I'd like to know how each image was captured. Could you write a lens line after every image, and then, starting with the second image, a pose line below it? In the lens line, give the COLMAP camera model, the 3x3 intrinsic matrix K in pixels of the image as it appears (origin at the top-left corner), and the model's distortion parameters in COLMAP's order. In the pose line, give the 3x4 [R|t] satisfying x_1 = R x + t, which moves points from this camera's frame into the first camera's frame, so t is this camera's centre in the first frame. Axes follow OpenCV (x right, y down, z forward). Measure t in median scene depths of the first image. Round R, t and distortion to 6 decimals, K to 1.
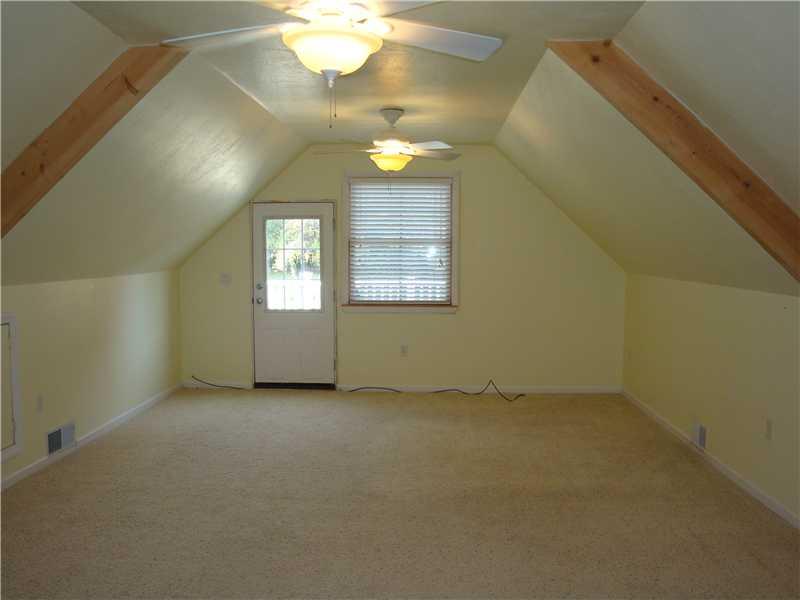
lens RADIAL K [[728.2, 0, 399.2], [0, 728.2, 304.9], [0, 0, 1]] dist [-0.168385, 0.161134]
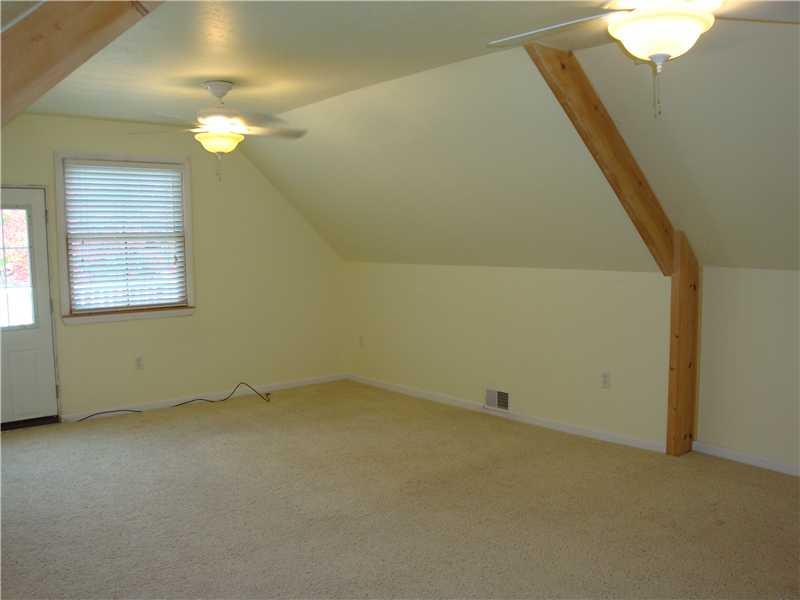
lens RADIAL K [[728.2, 0, 399.2], [0, 728.2, 304.9], [0, 0, 1]] dist [-0.168385, 0.161134]
pose [[0.736588, -0.074912, 0.672180, -0.331773], [0.069944, 0.996955, 0.034461, -0.013590], [-0.672715, 0.021632, 0.739585, 0.168987]]
